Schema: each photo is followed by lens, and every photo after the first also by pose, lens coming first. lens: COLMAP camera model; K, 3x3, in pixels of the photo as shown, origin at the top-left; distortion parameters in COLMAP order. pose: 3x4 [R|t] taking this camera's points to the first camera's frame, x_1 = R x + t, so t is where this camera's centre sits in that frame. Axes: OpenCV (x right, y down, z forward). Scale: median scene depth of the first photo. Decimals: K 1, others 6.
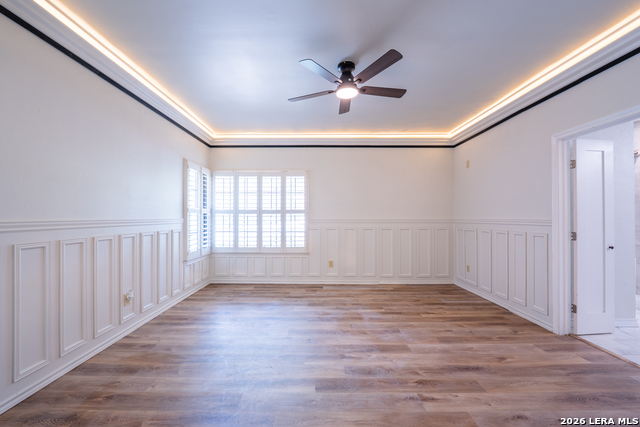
lens RADIAL K [[262.6, 0, 314.2], [0, 262.6, 213.4], [0, 0, 1]] dist [-0.009996, -0.000837]
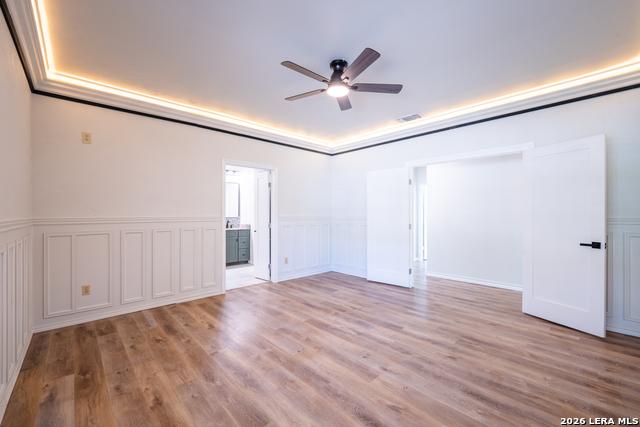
lens RADIAL K [[261.1, 0, 315.4], [0, 261.1, 214.0], [0, 0, 1]] dist [-0.009666, -0.000678]
pose [[-0.682322, 0.003224, 0.731045, -0.534537], [-0.006489, 0.999924, -0.010467, 0.020754], [-0.731023, -0.011886, -0.682249, 1.706908]]
